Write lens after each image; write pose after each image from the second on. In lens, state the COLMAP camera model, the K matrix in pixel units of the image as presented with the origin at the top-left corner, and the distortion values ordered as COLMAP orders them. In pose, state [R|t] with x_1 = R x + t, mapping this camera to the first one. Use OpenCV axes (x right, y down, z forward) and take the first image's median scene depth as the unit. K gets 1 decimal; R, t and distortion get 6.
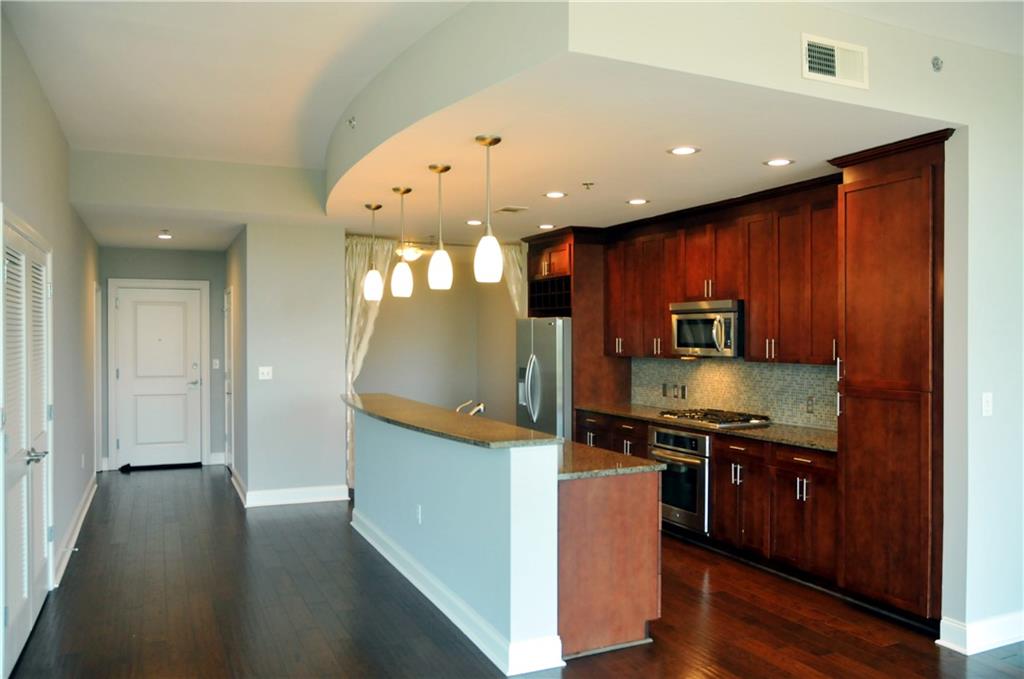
lens RADIAL K [[793.5, 0, 513.8], [0, 793.5, 342.7], [0, 0, 1]] dist [-0.105766, 0.083745]
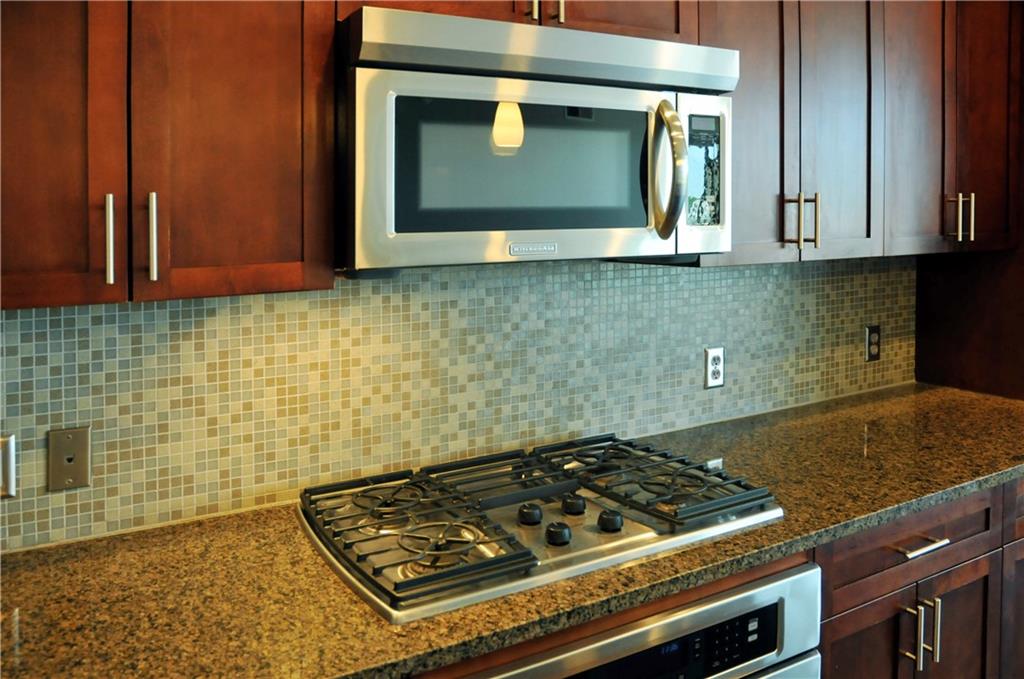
lens RADIAL K [[633.0, 0, 483.0], [0, 633.0, 222.8], [0, 0, 1]] dist [-0.042396, 0.000510]
pose [[0.016553, -0.031489, 0.999367, 0.070221], [0.013228, 0.999423, 0.031272, -0.002530], [-0.999775, 0.012702, 0.016960, 1.086888]]
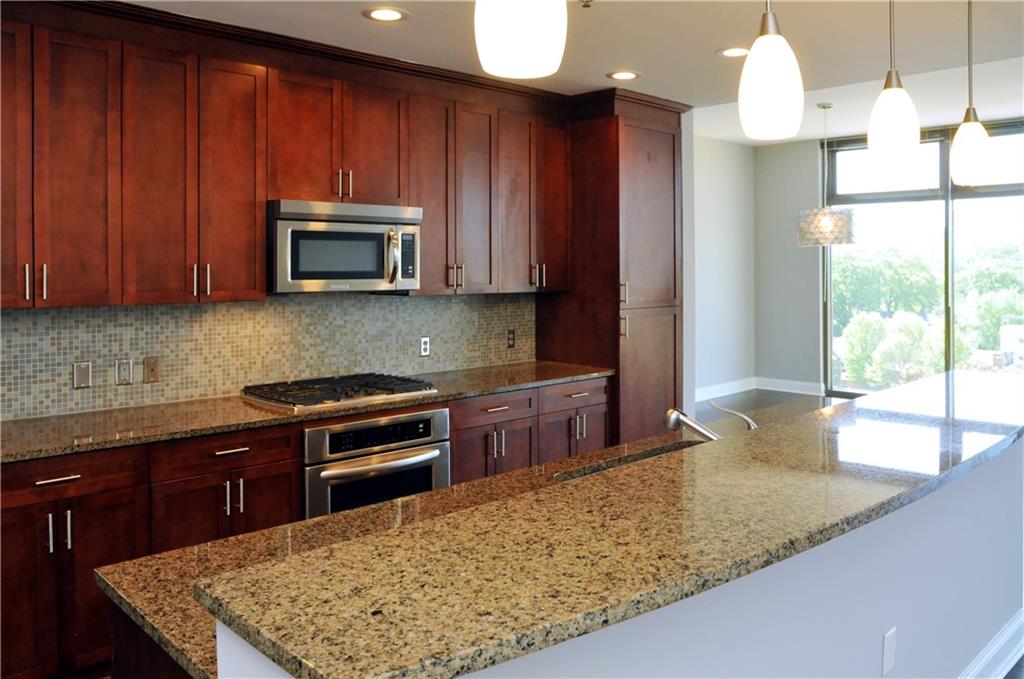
lens RADIAL K [[793.5, 0, 565.5], [0, 793.5, 293.4], [0, 0, 1]] dist [-0.105766, 0.083745]
pose [[-0.372197, -0.034406, 0.927516, -0.424209], [0.002542, 0.999271, 0.038088, -0.005872], [-0.928150, 0.016534, -0.371838, 1.146665]]
